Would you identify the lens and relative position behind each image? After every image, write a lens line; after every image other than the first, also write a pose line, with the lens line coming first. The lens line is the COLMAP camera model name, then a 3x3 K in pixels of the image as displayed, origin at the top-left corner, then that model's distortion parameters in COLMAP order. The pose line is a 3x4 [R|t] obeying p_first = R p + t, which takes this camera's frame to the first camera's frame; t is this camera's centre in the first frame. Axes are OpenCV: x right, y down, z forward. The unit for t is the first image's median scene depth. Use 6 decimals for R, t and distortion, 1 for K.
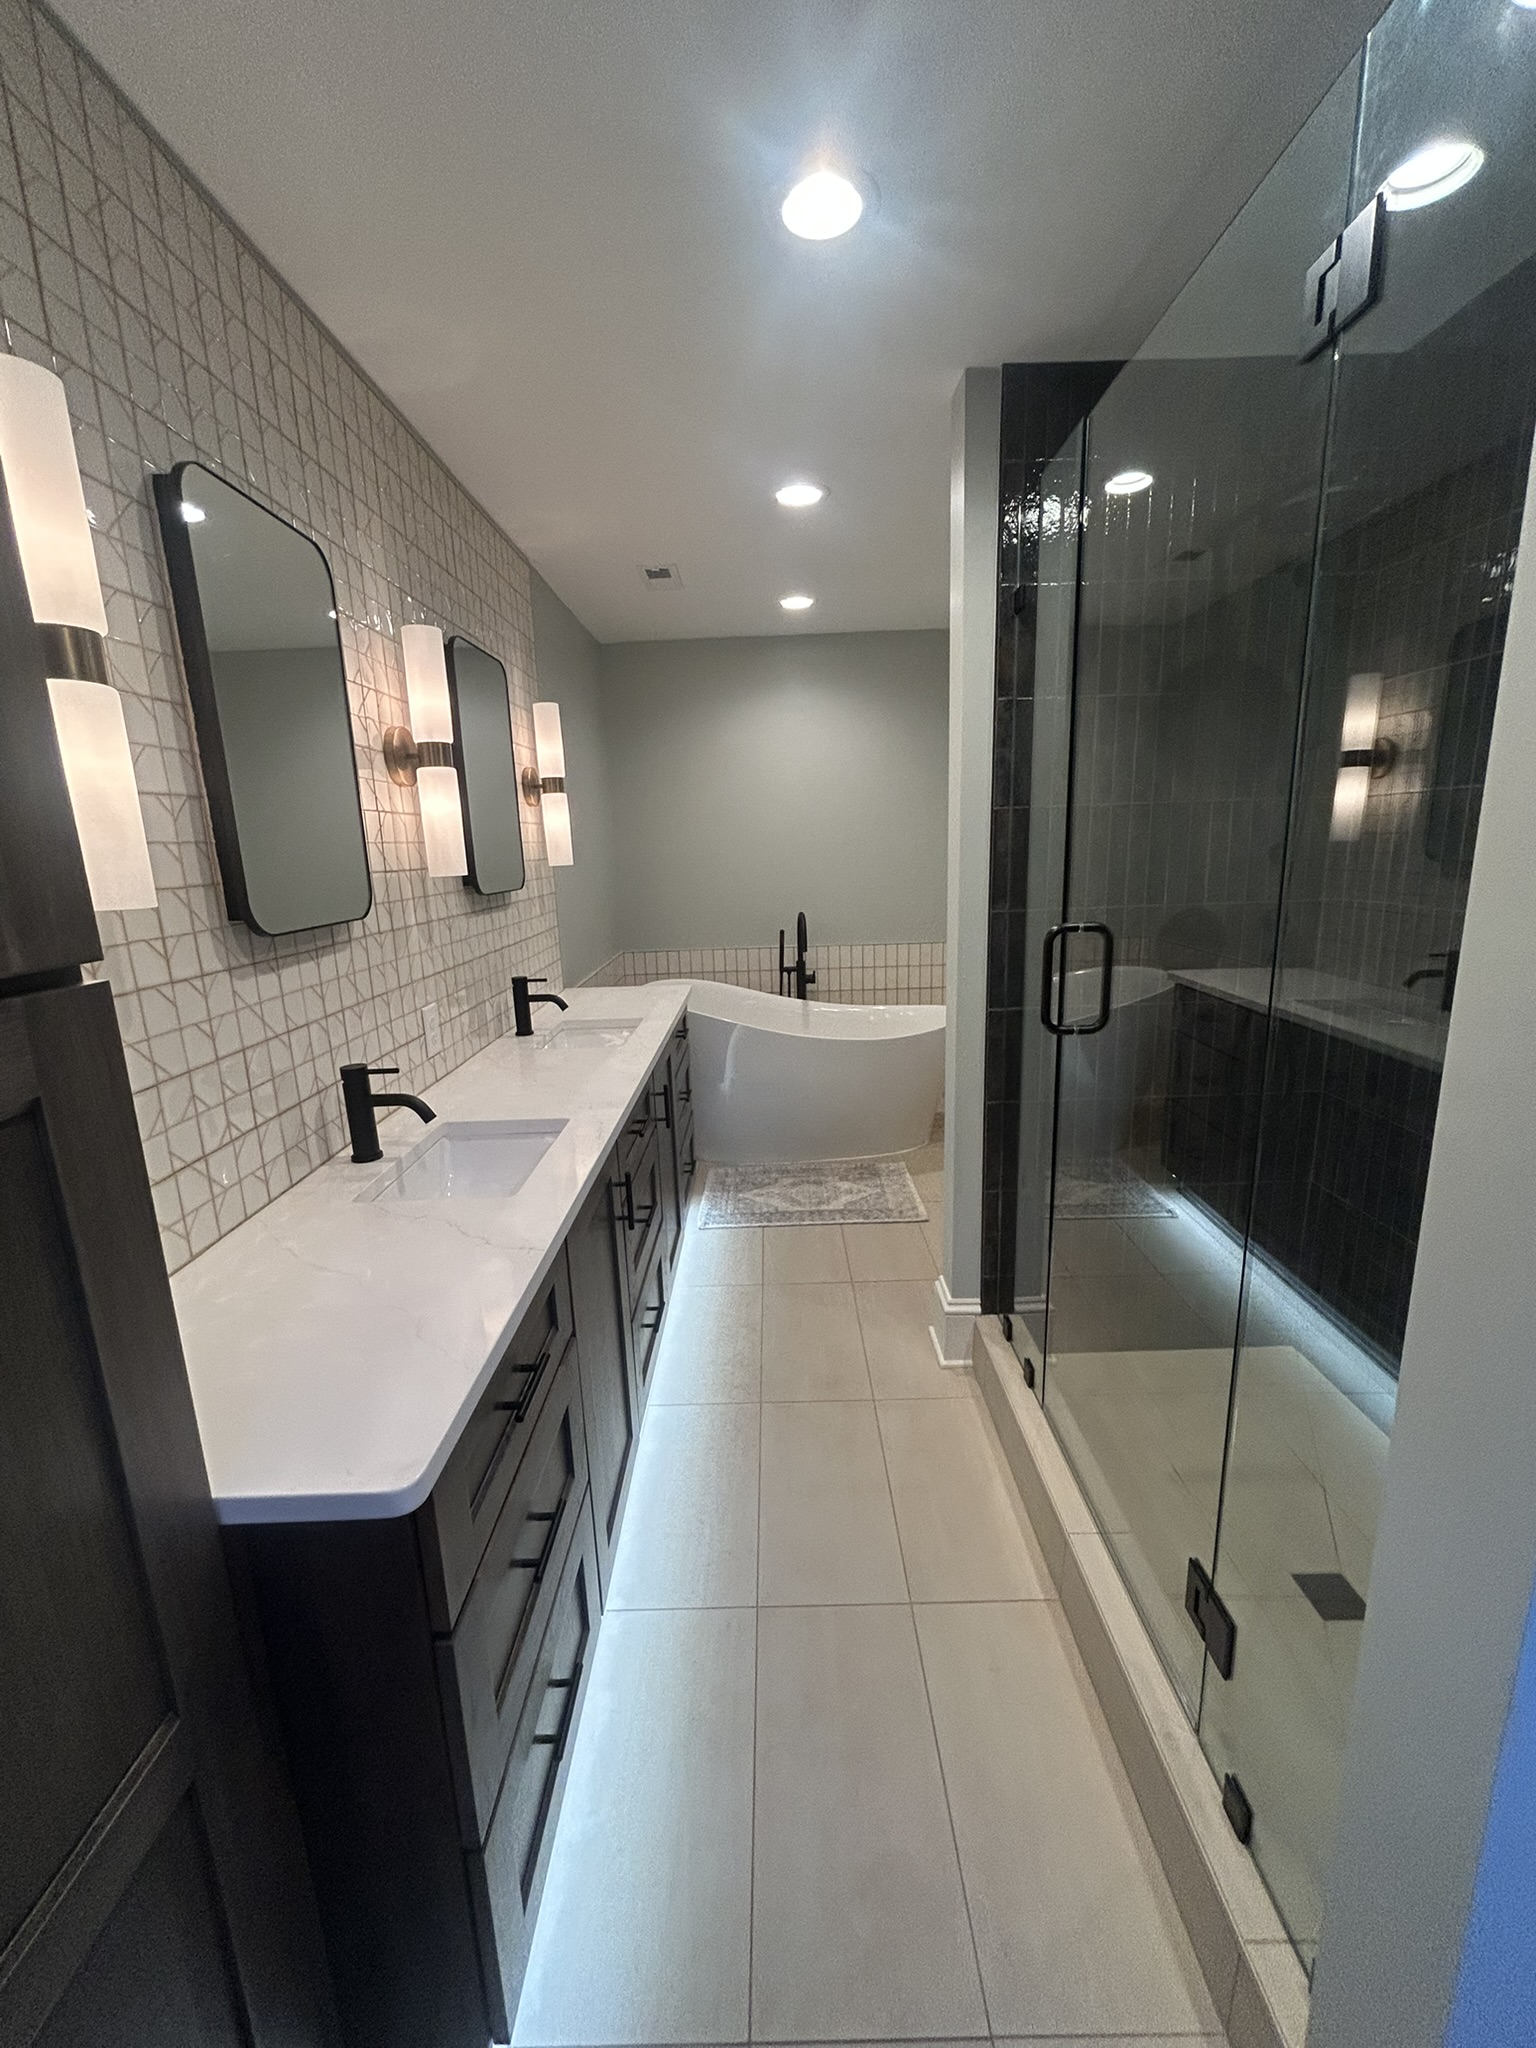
lens RADIAL K [[831.2, 0, 766.4], [0, 831.2, 1019.4], [0, 0, 1]] dist [-0.002273, -0.000188]
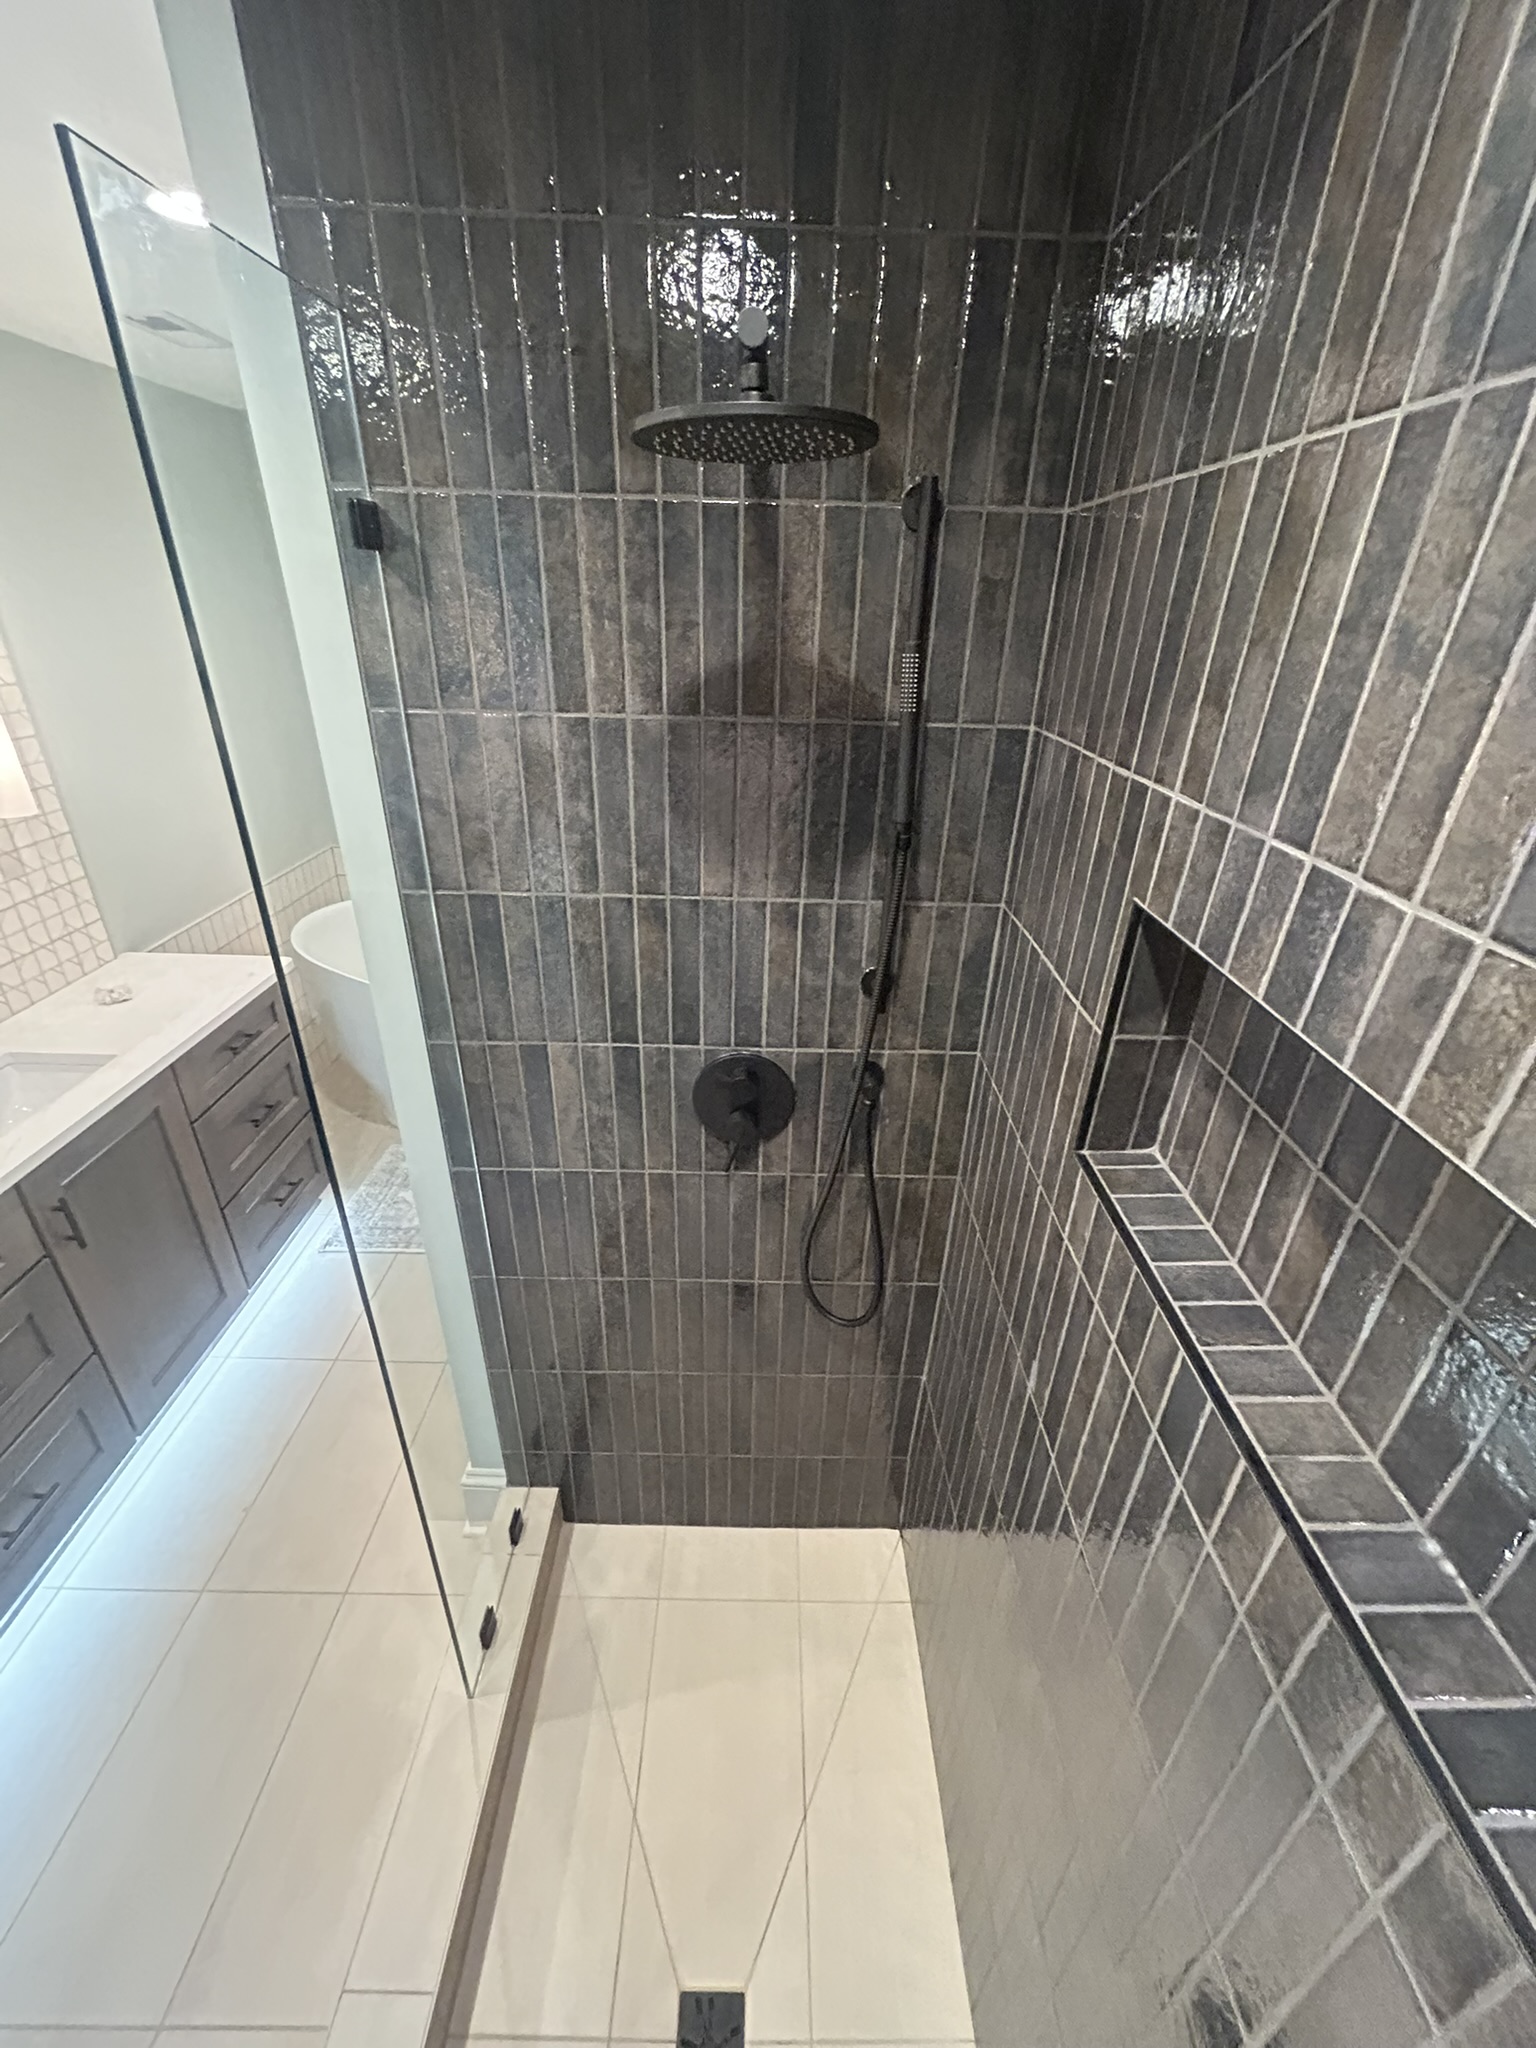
lens RADIAL K [[831.2, 0, 766.4], [0, 831.2, 1019.4], [0, 0, 1]] dist [-0.002273, -0.000188]
pose [[0.998002, 0.057082, 0.027069, 0.368157], [-0.062073, 0.965712, 0.252085, -0.233561], [-0.011751, -0.253262, 0.967326, 0.276390]]
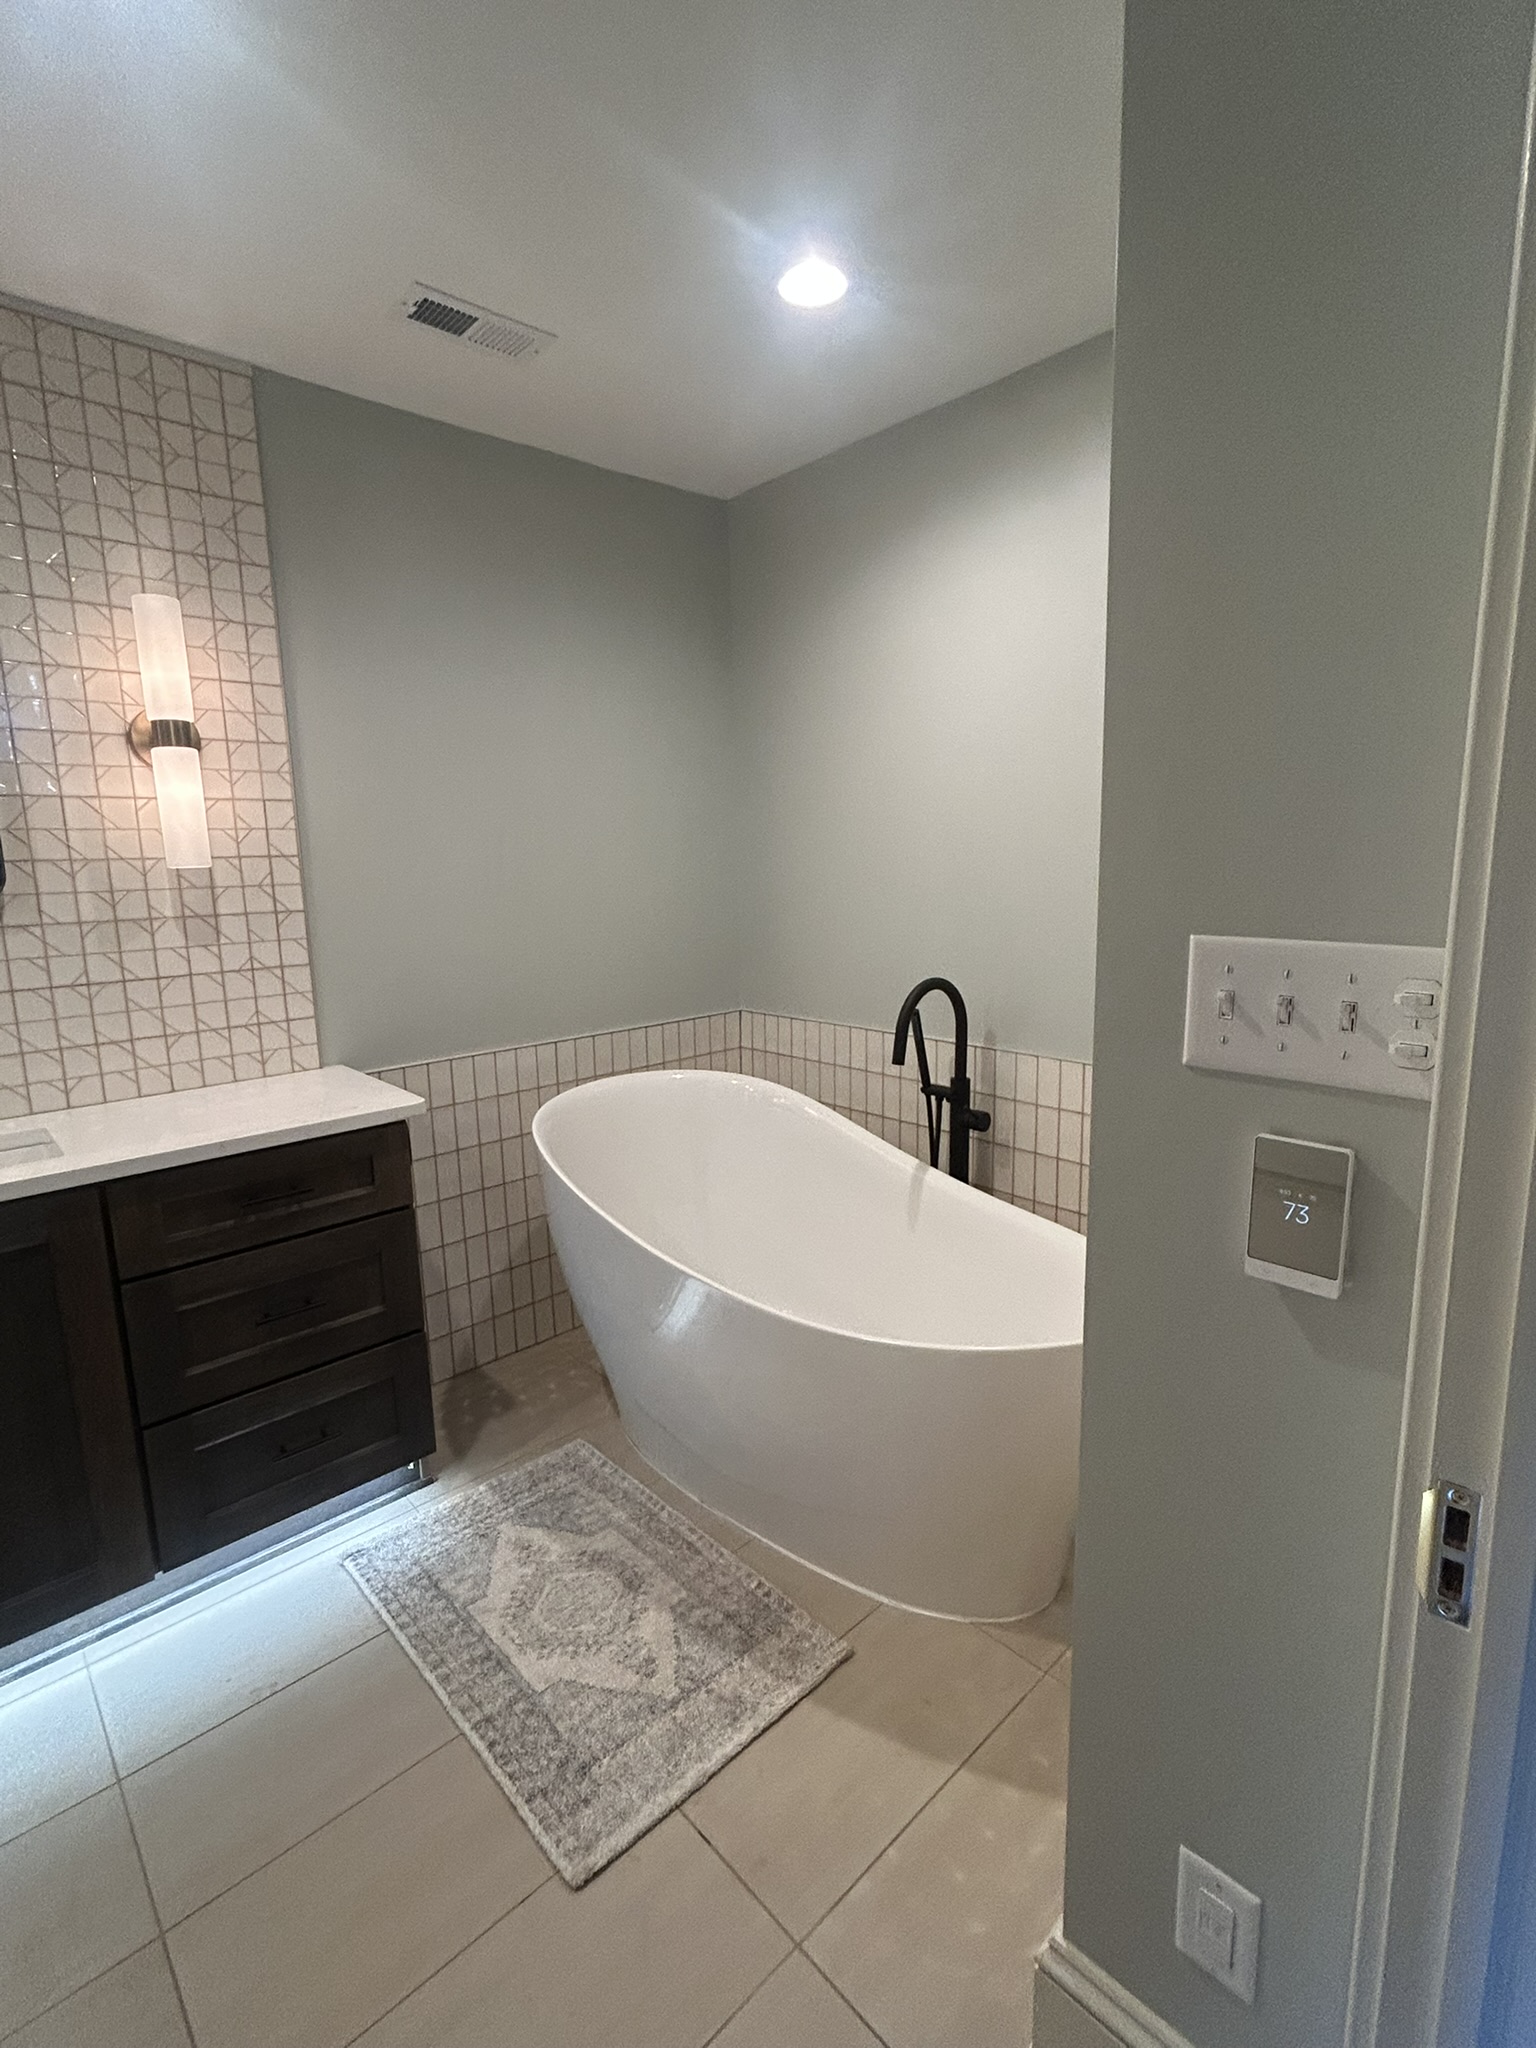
lens RADIAL K [[958.5, 0, 768.0], [0, 958.5, 1024.0], [0, 0, 1]] dist [-0.013550, -0.000047]
pose [[0.680406, 0.142979, -0.718752, 0.541706], [-0.151549, 0.987034, 0.052884, -0.173566], [0.716994, 0.072944, 0.693252, 0.830418]]
